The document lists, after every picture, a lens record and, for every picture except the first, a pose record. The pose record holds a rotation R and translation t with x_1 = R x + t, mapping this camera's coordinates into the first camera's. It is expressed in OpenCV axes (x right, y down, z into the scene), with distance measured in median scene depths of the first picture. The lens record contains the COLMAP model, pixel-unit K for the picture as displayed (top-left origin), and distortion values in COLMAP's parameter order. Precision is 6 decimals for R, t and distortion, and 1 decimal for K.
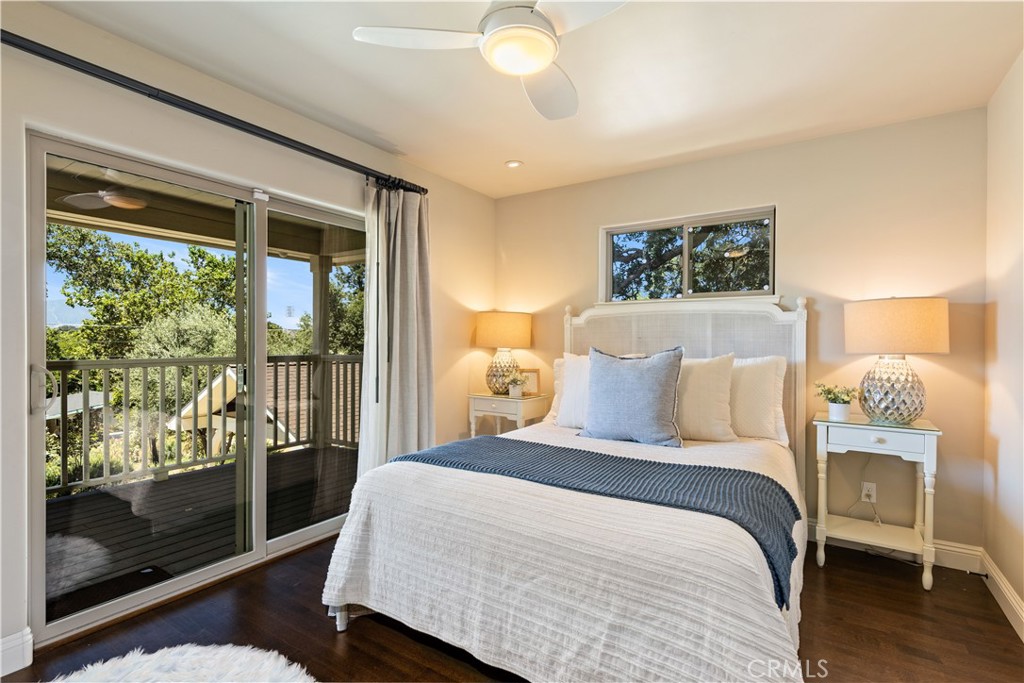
lens RADIAL K [[487.1, 0, 510.0], [0, 487.1, 343.2], [0, 0, 1]] dist [0.000190, 0.000083]
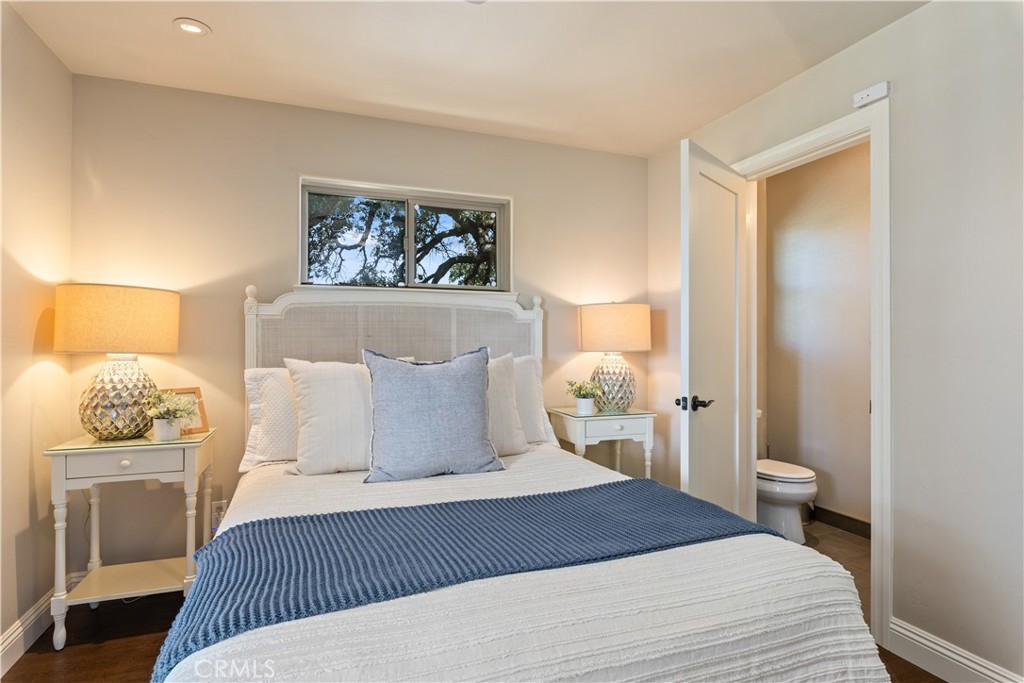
lens RADIAL K [[532.7, 0, 512.1], [0, 532.7, 338.7], [0, 0, 1]] dist [-0.006397, -0.000944]
pose [[0.580424, -0.000223, 0.814314, -0.324082], [0.005349, 0.999979, -0.003538, -0.002996], [-0.814297, 0.006409, 0.580413, 0.400548]]
